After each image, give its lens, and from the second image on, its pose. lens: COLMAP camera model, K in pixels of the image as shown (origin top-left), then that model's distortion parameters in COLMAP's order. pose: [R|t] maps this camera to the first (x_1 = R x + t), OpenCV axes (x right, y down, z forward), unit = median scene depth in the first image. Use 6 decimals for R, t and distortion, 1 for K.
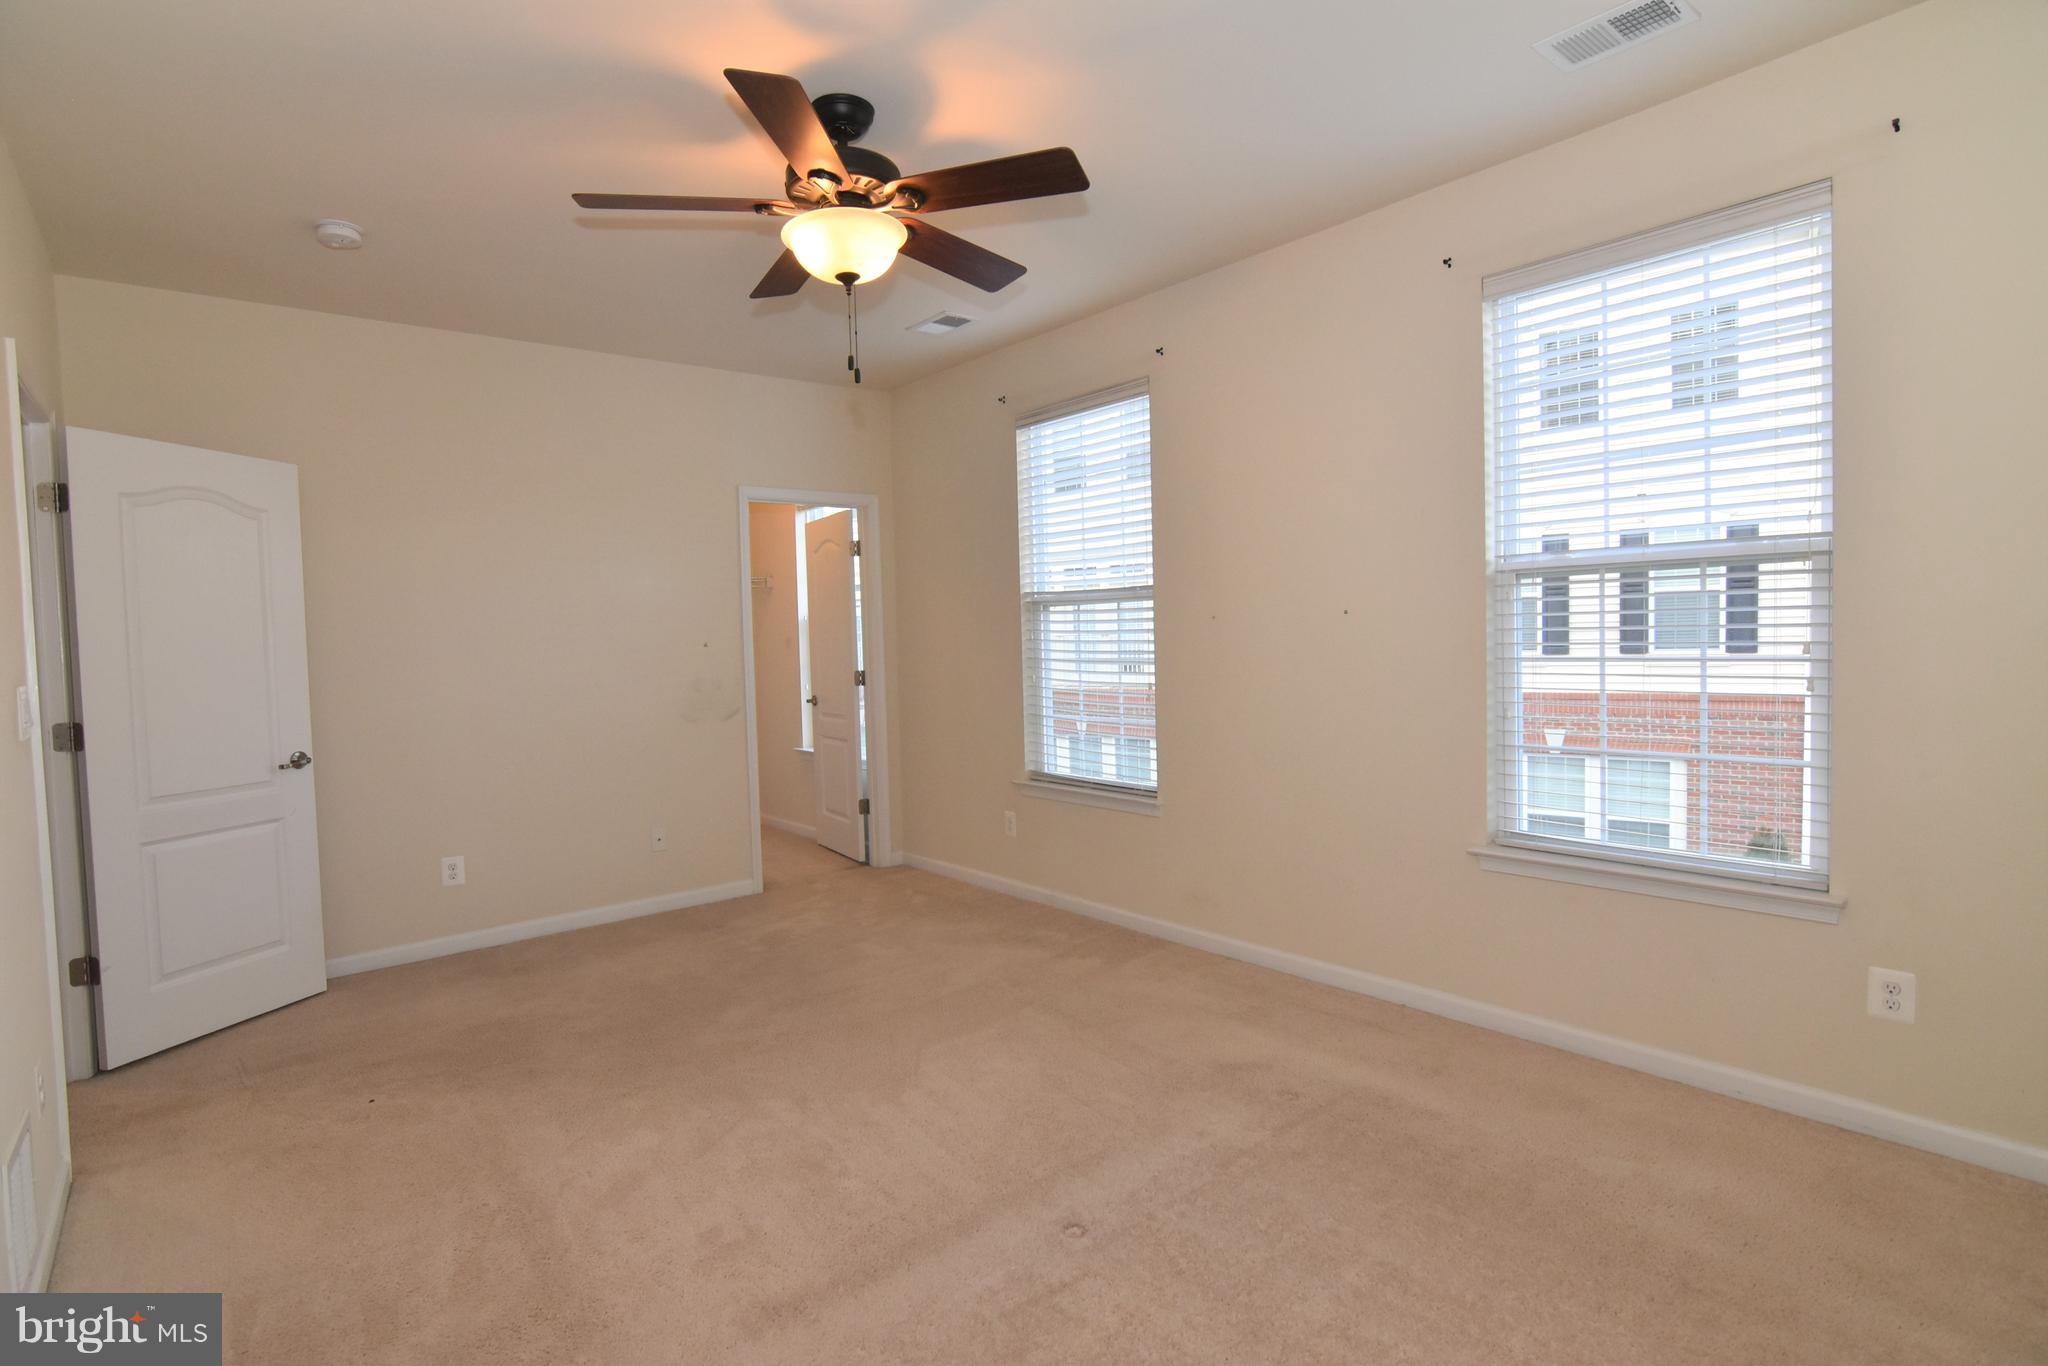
lens RADIAL K [[1000.3, 0, 1018.6], [0, 1000.3, 675.0], [0, 0, 1]] dist [-0.033447, 0.011215]
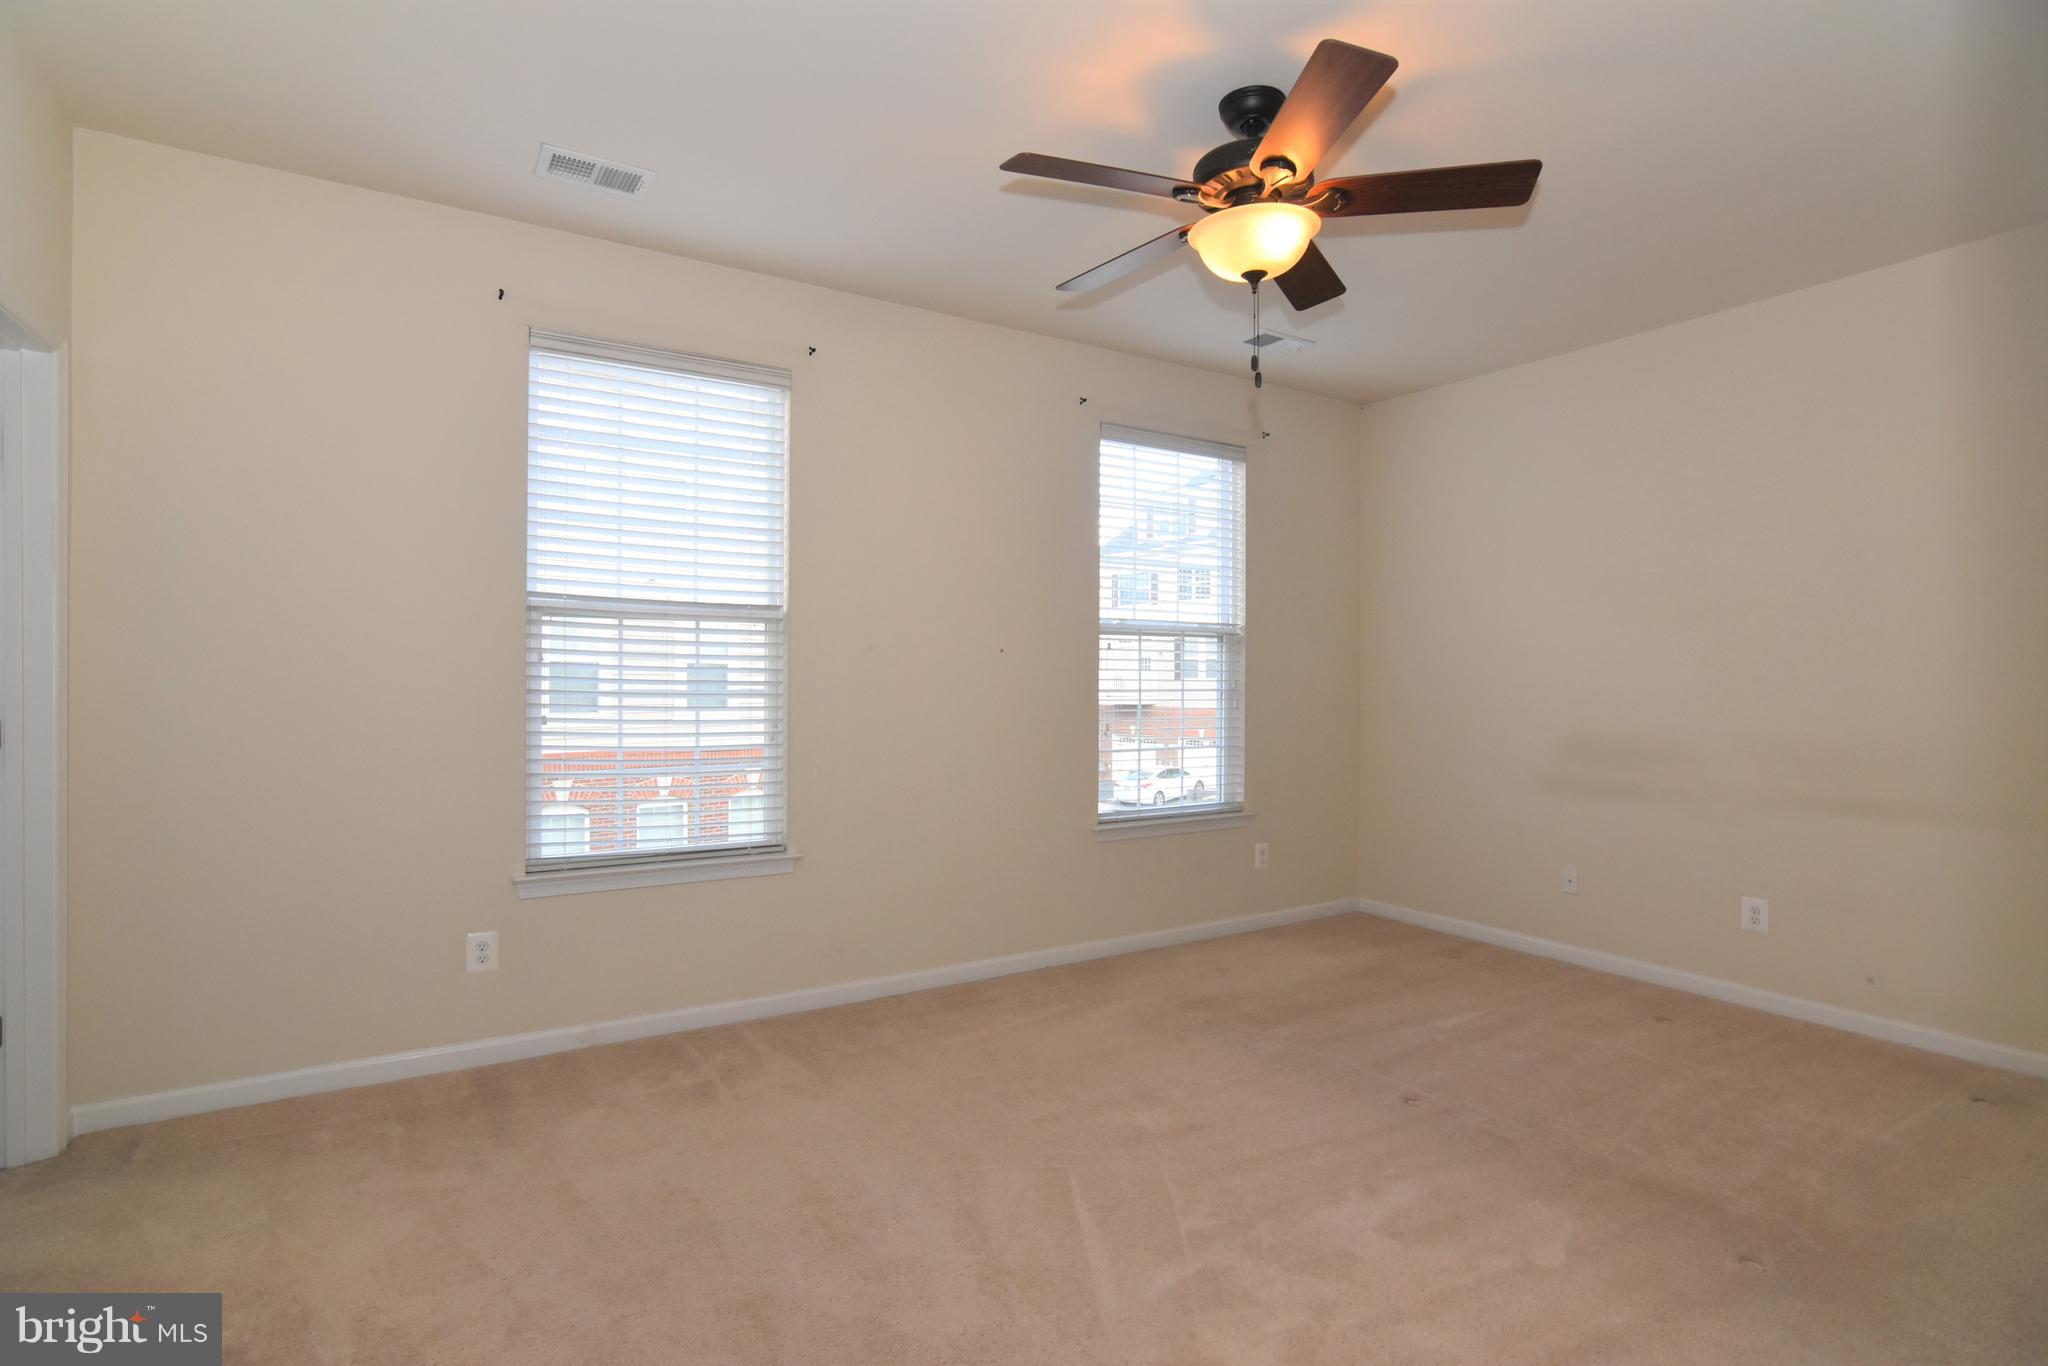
lens RADIAL K [[1000.3, 0, 1014.9], [0, 1000.3, 683.7], [0, 0, 1]] dist [-0.033447, 0.011215]
pose [[0.151463, 0.040175, 0.987646, -0.650791], [0.041715, 0.998024, -0.046994, 0.026319], [-0.987582, 0.048317, 0.149488, 0.629950]]
